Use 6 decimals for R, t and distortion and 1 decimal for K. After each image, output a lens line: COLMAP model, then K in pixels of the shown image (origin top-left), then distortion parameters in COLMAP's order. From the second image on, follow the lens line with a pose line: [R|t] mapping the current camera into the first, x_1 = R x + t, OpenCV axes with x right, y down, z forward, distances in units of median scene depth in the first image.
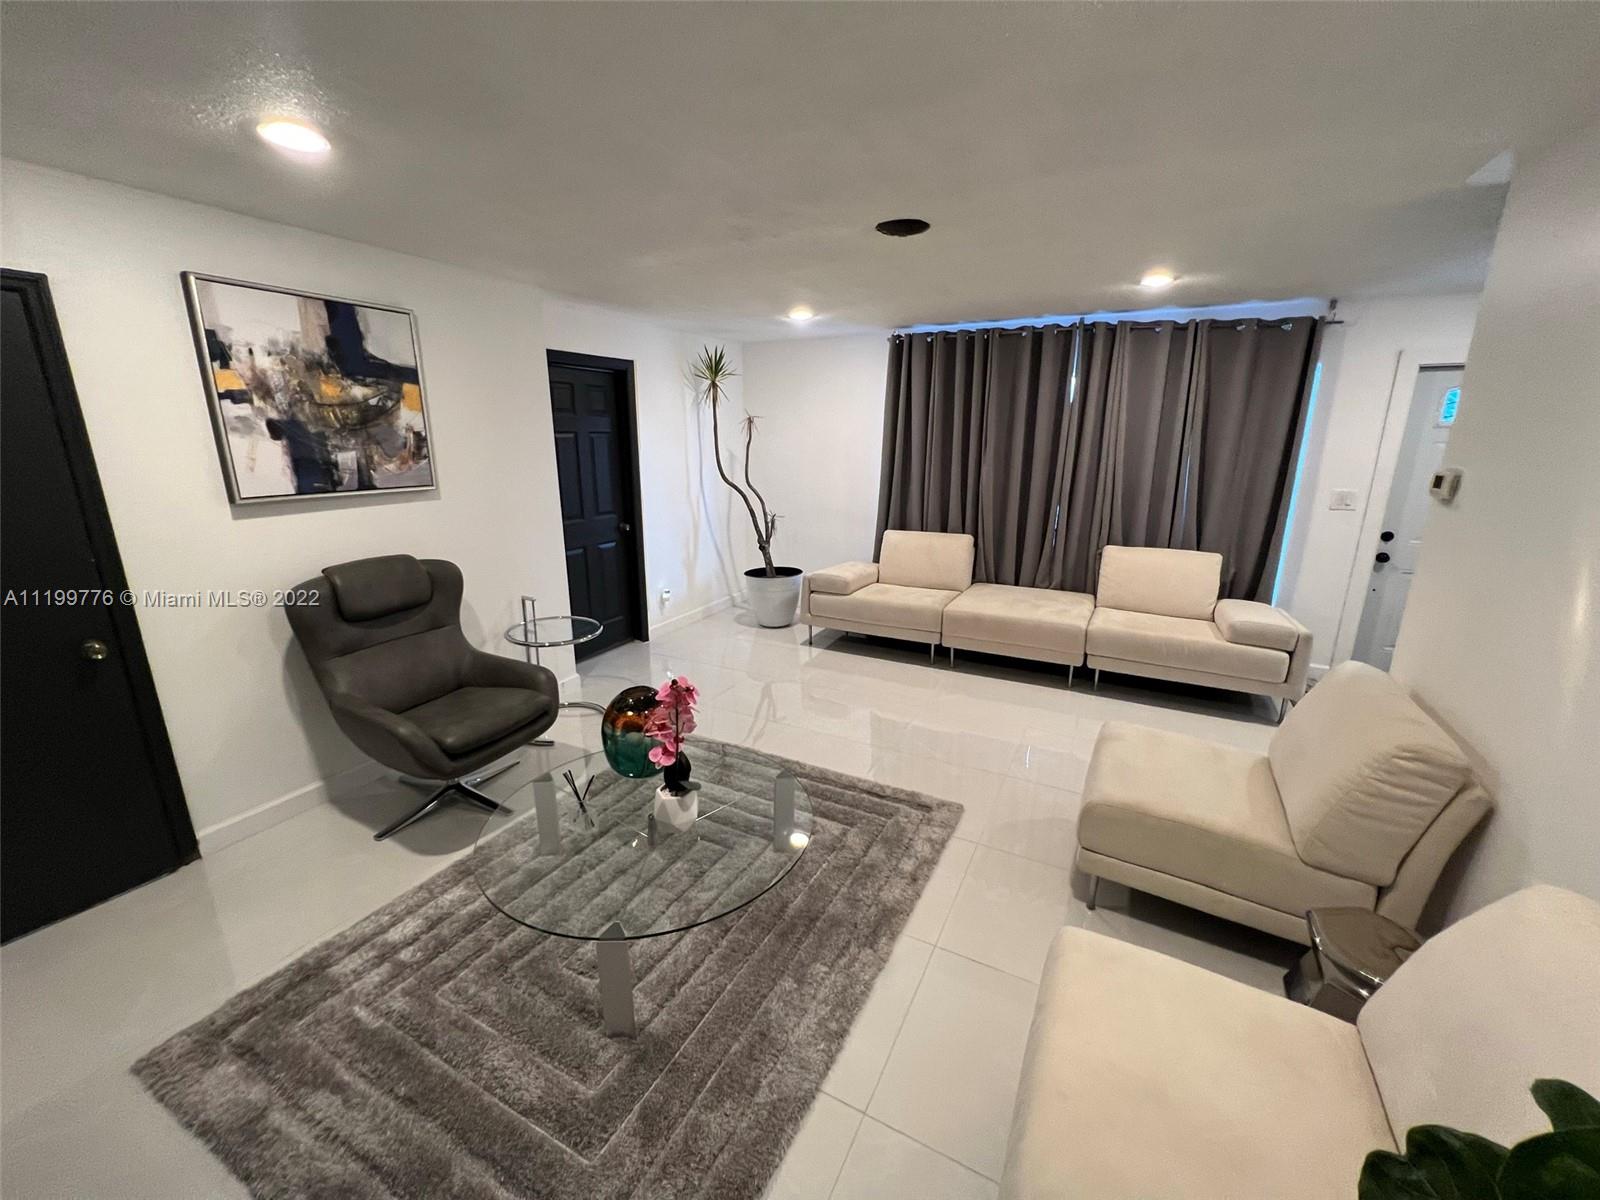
lens RADIAL K [[642.9, 0, 796.3], [0, 642.9, 600.6], [0, 0, 1]] dist [-0.003328, 0.000978]
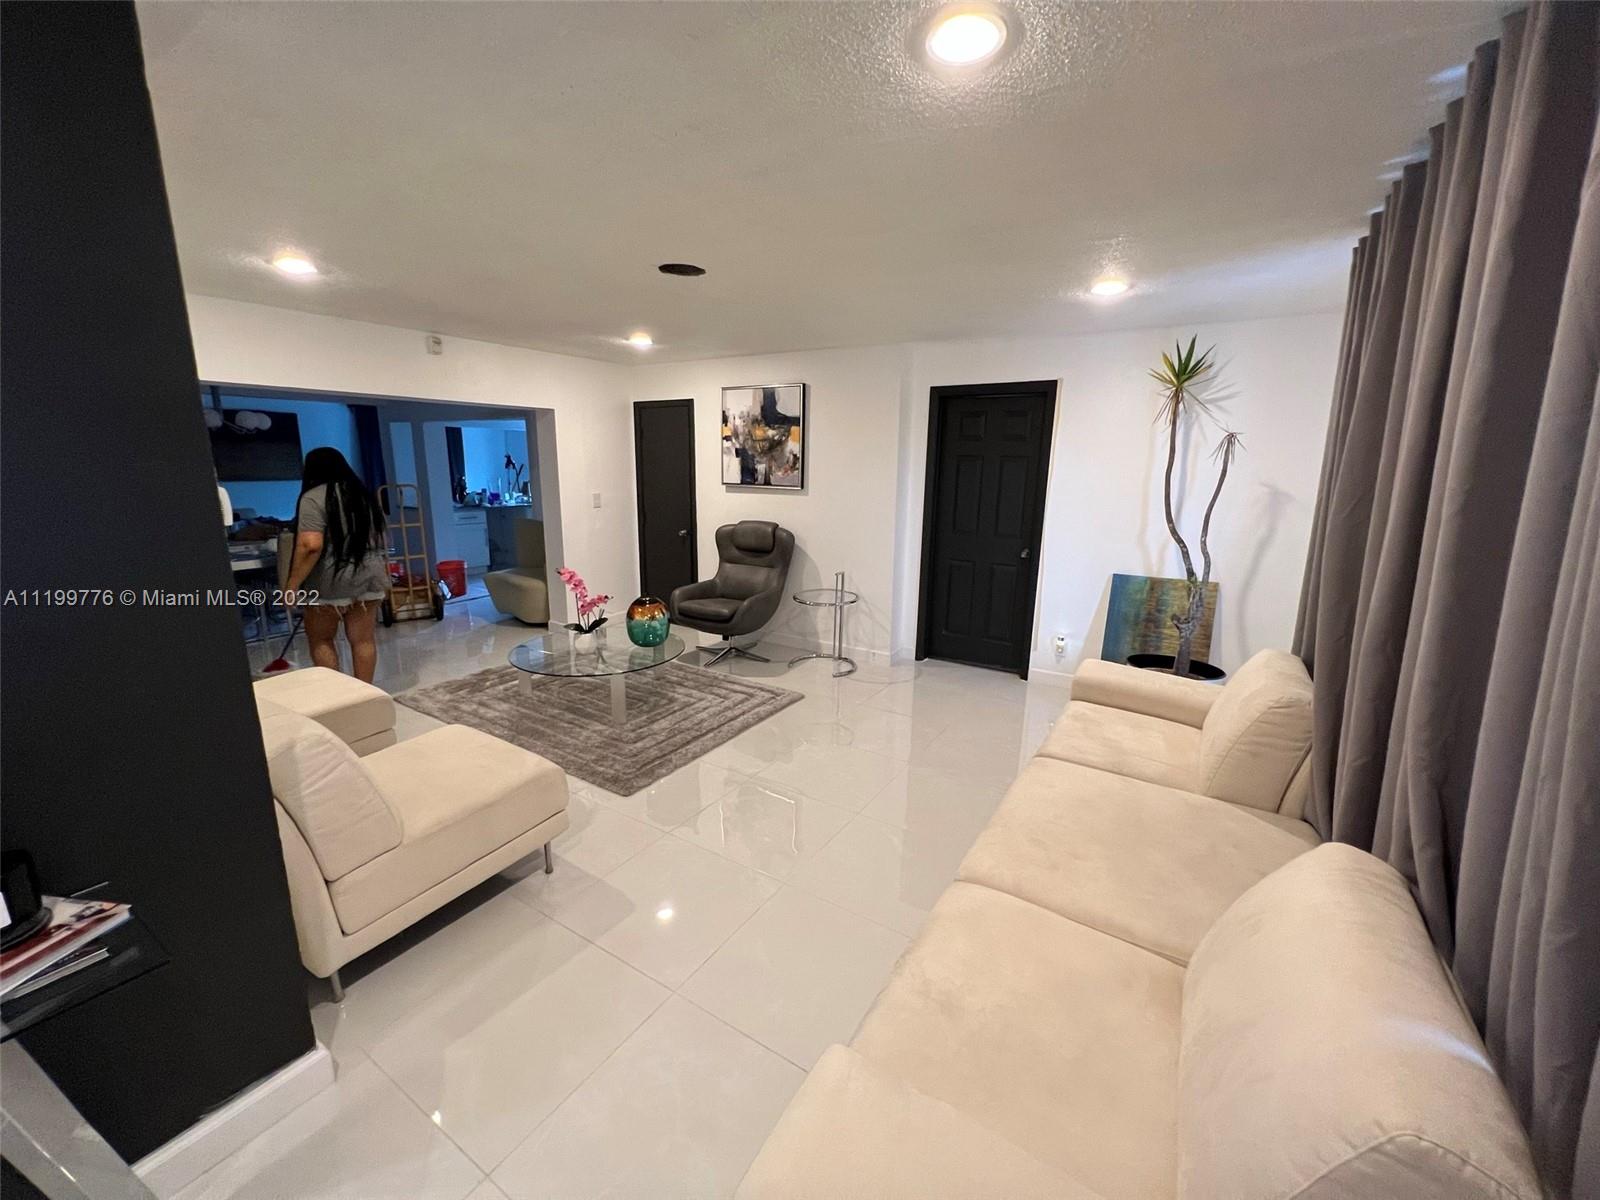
lens RADIAL K [[642.9, 0, 796.3], [0, 642.9, 600.6], [0, 0, 1]] dist [-0.003328, 0.000978]
pose [[-0.086459, 0.215574, -0.972653, 1.246228], [-0.260150, 0.937549, 0.230918, -0.319925], [0.961690, 0.273001, -0.024978, 1.255952]]
